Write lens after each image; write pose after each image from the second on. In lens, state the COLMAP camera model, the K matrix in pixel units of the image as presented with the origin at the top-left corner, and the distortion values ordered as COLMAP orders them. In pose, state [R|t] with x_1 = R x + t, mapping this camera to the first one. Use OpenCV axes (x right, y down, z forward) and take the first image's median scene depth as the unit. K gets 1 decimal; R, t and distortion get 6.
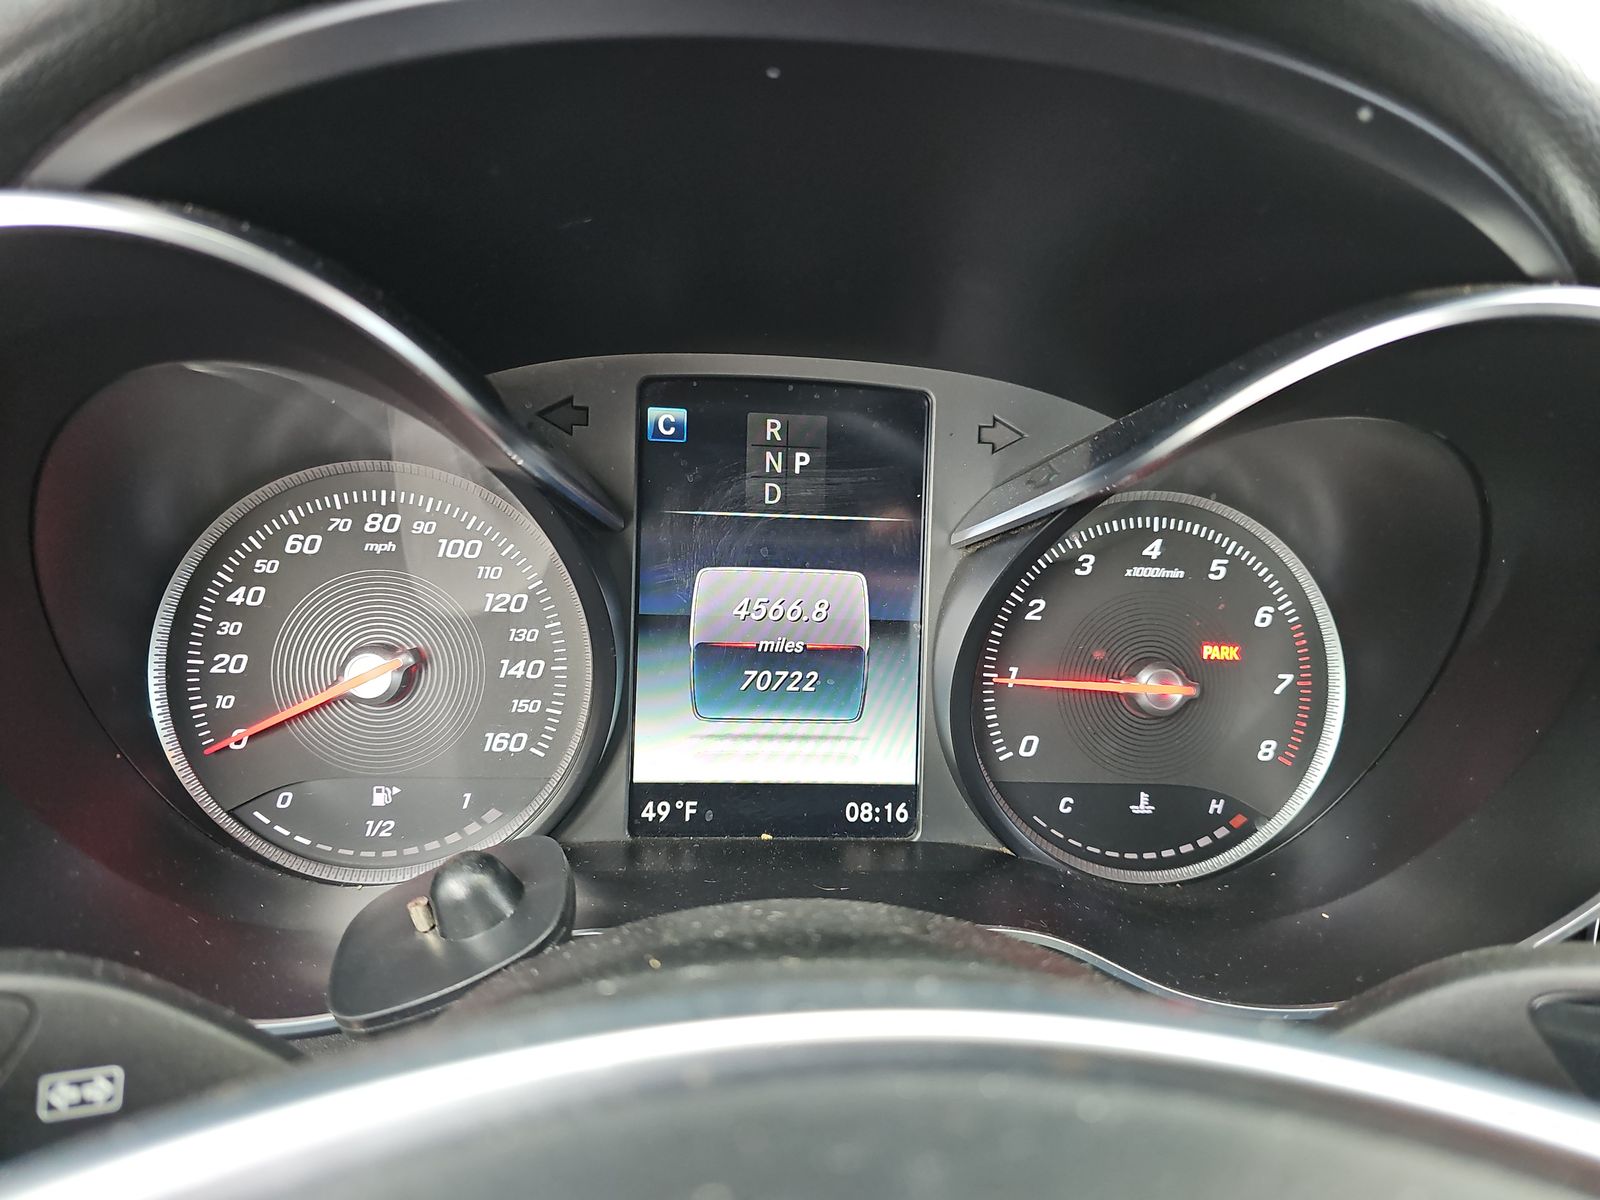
lens RADIAL K [[1058.0, 0, 761.2], [0, 1058.0, 593.1], [0, 0, 1]] dist [0.033797, -0.033723]
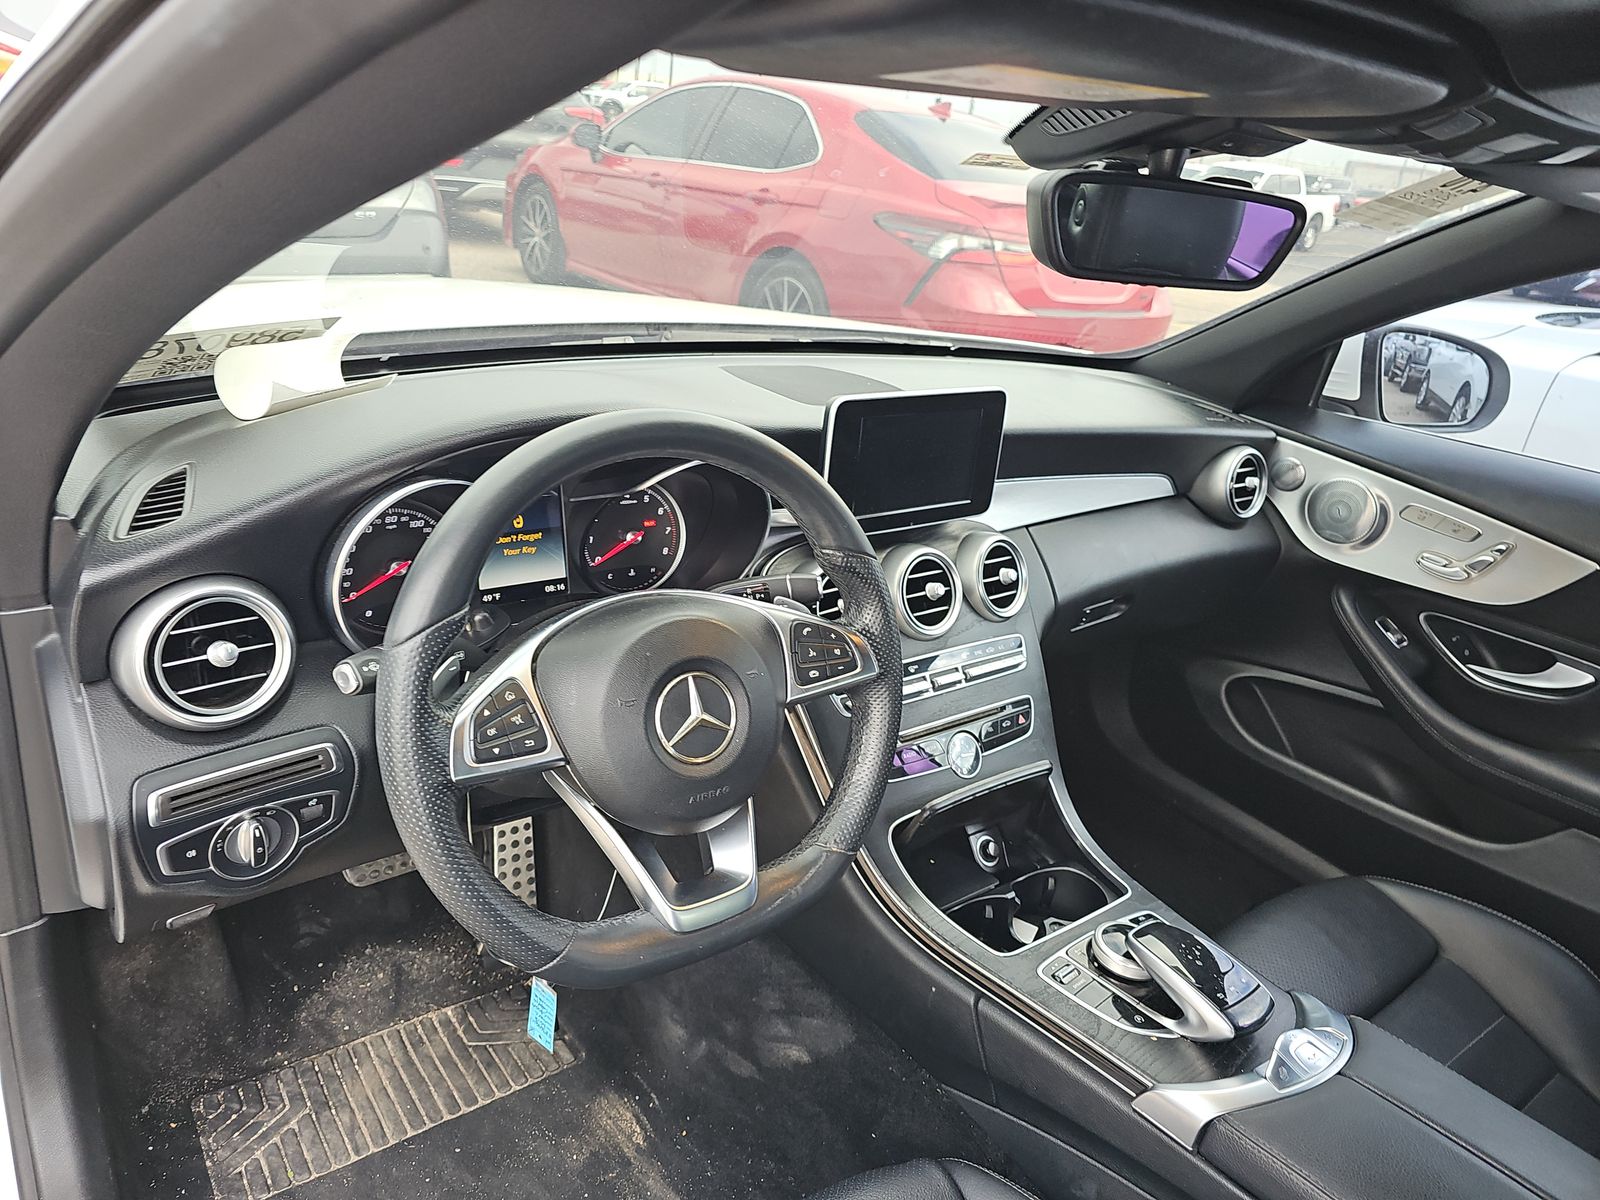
lens RADIAL K [[1058.0, 0, 771.5], [0, 1058.0, 584.9], [0, 0, 1]] dist [0.033797, -0.033723]
pose [[0.860372, -0.155264, 0.485442, -0.910235], [0.061751, 0.977208, 0.203106, -0.424105], [-0.505912, -0.144770, 0.850350, -2.114275]]
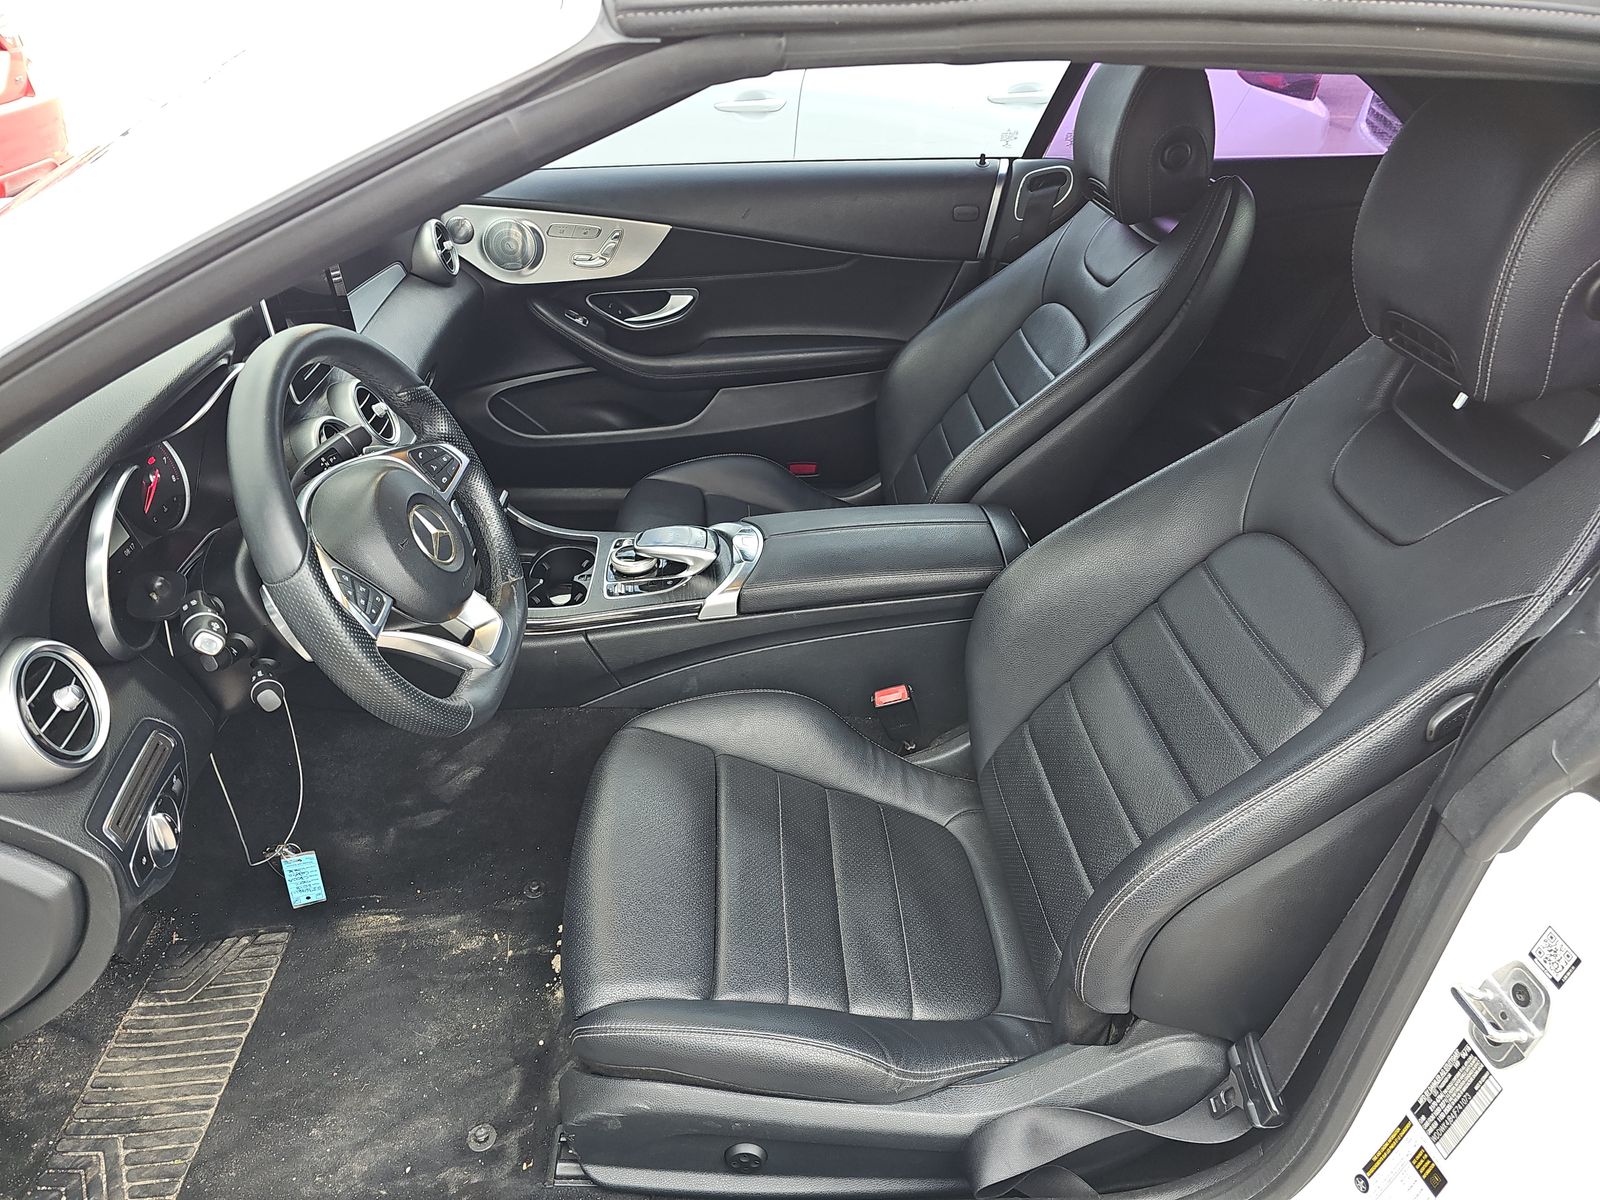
lens RADIAL K [[1058.0, 0, 793.1], [0, 1058.0, 599.2], [0, 0, 1]] dist [0.033797, -0.033723]
pose [[0.045891, -0.580722, 0.812807, -2.767093], [0.238361, 0.796527, 0.555633, -1.098357], [-0.970092, 0.168244, 0.174975, -1.686576]]
